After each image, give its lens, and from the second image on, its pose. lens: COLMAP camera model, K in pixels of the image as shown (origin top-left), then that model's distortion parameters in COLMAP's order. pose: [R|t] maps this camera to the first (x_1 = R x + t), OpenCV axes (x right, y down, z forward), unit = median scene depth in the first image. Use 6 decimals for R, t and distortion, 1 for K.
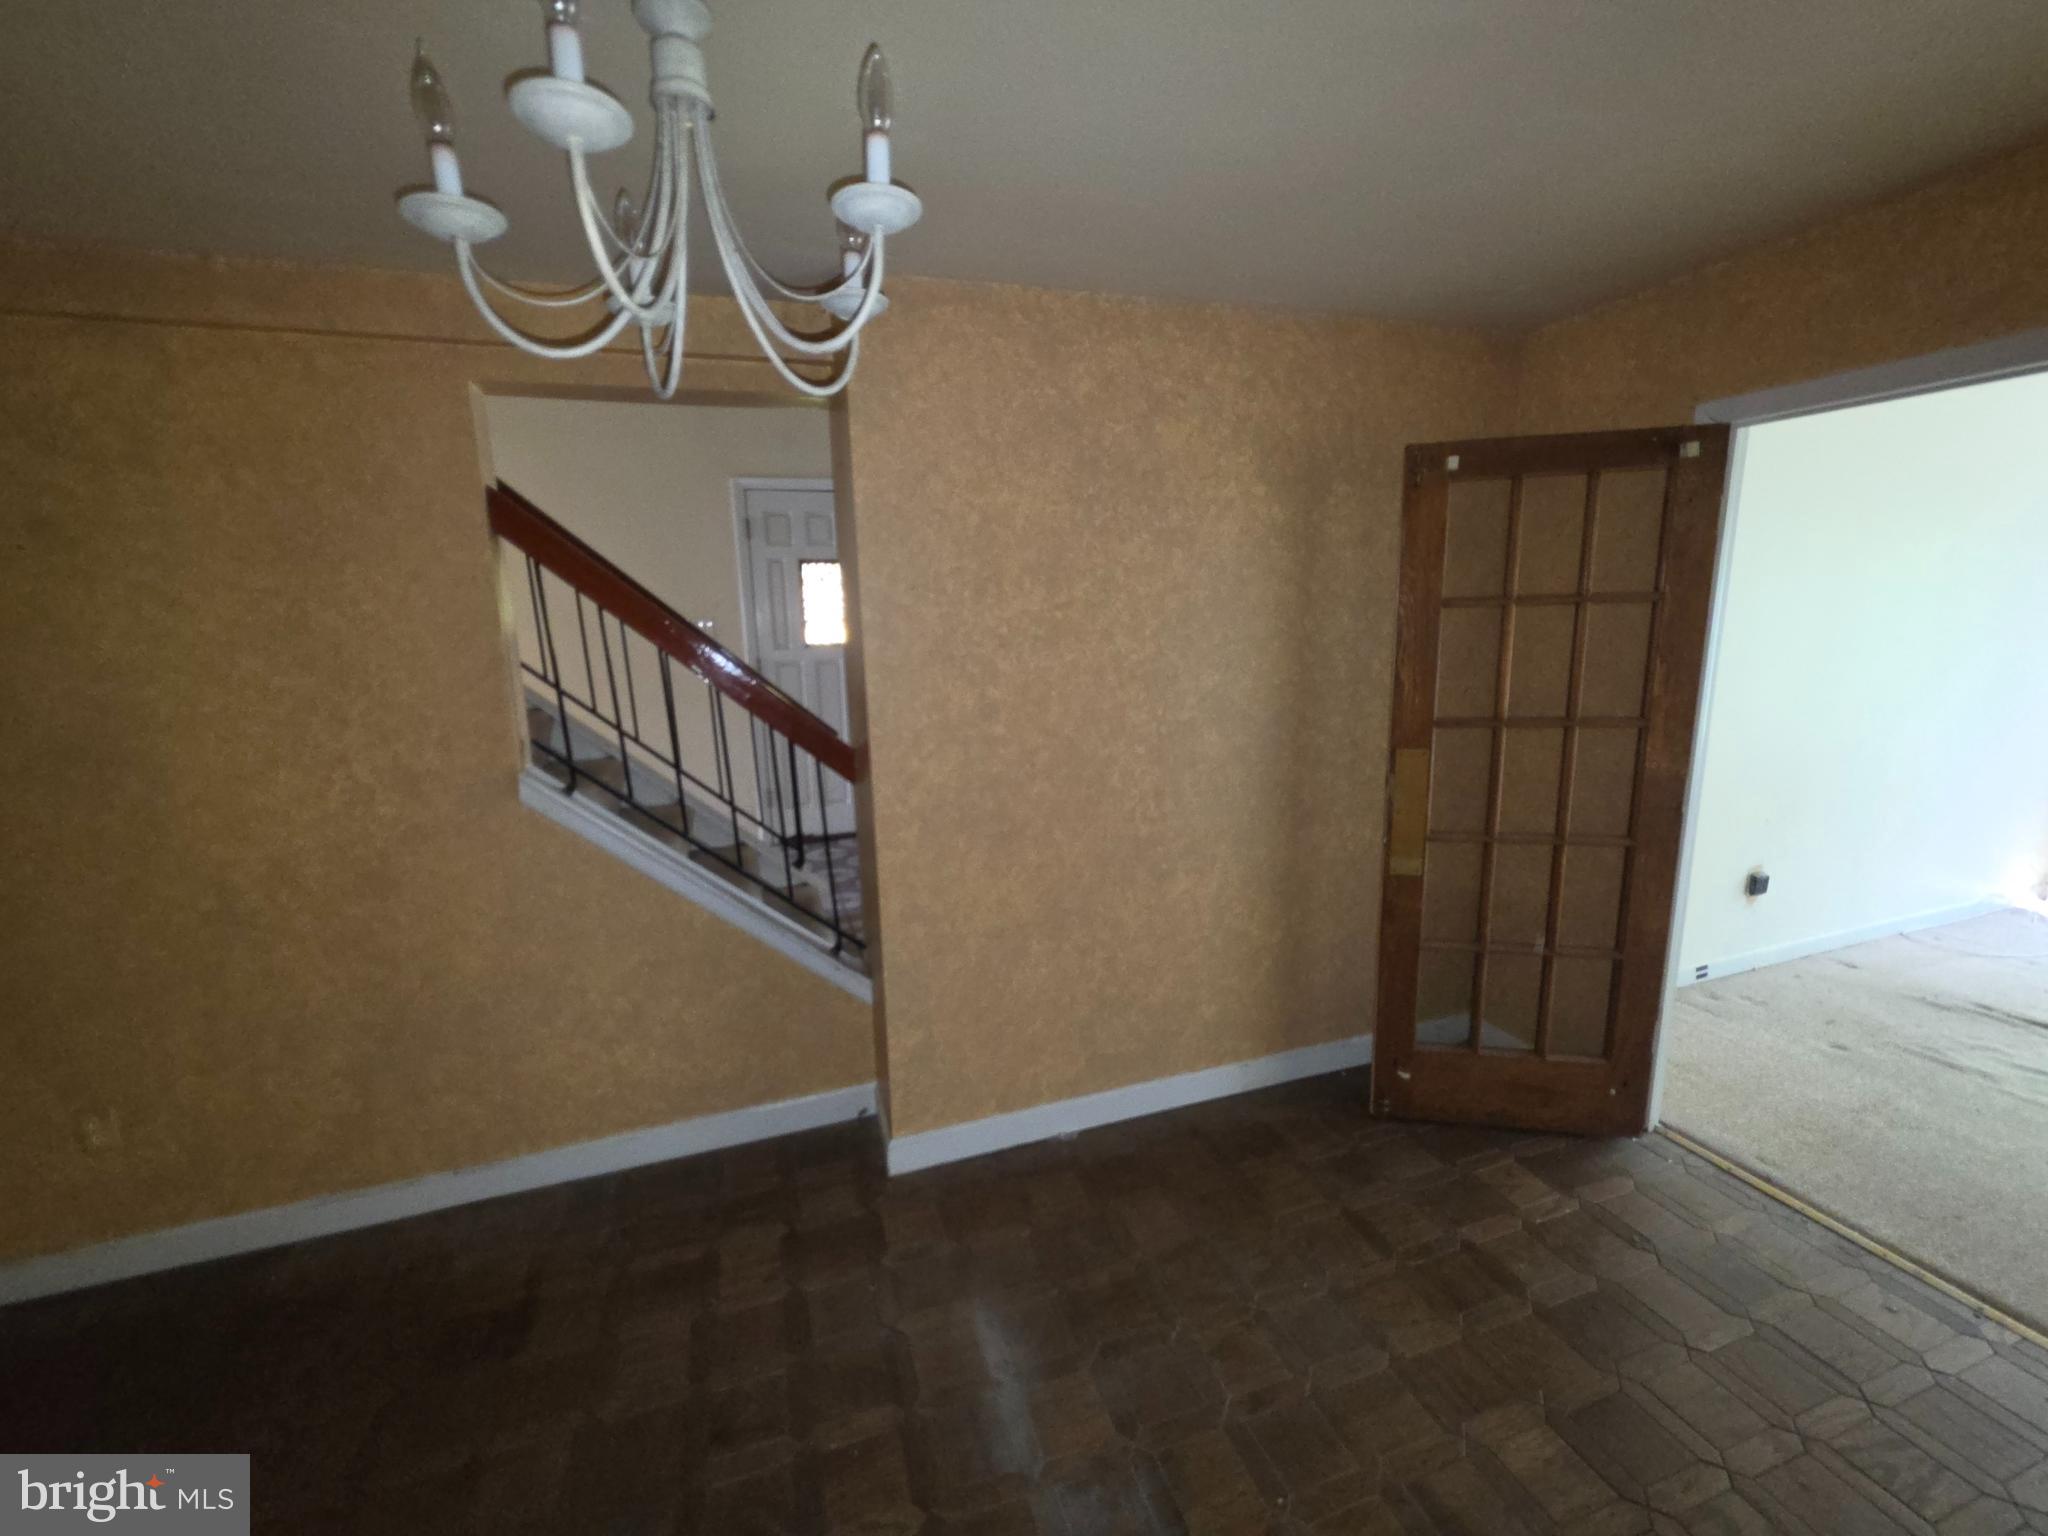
lens RADIAL K [[817.6, 0, 1020.4], [0, 817.6, 763.5], [0, 0, 1]] dist [-0.011174, 0.001939]
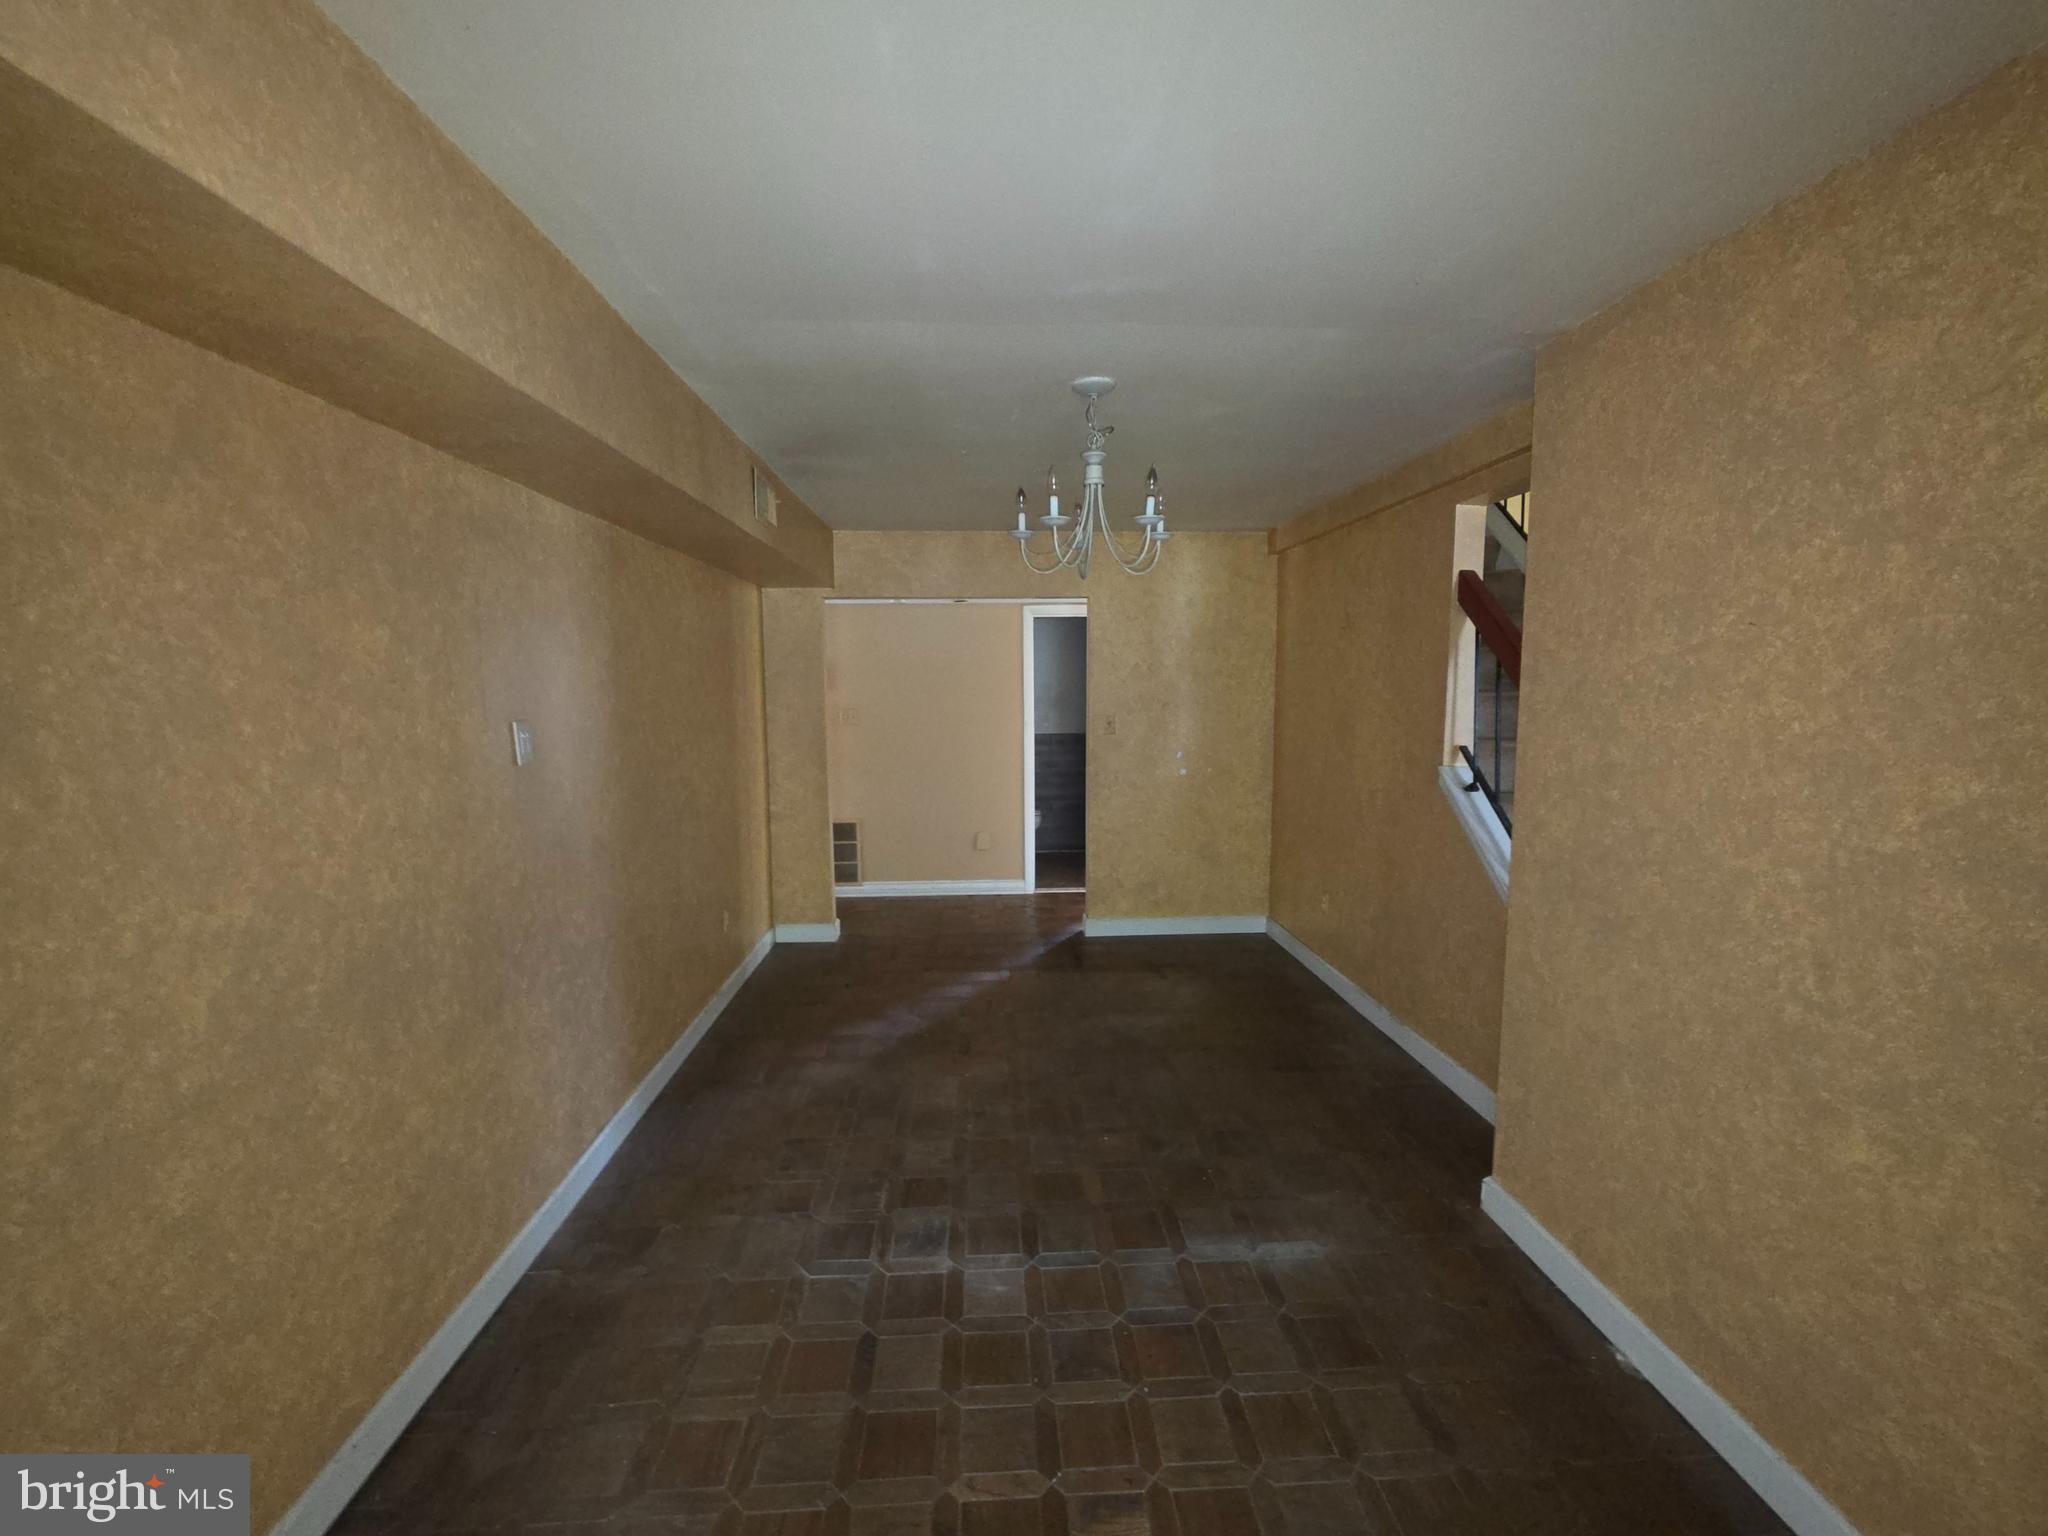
lens RADIAL K [[817.6, 0, 1020.4], [0, 817.6, 763.5], [0, 0, 1]] dist [-0.011174, 0.001939]
pose [[-0.268287, 0.125366, -0.955147, 0.911166], [-0.163656, 0.971152, 0.173435, -0.115454], [0.949336, 0.202846, -0.240031, 0.598465]]
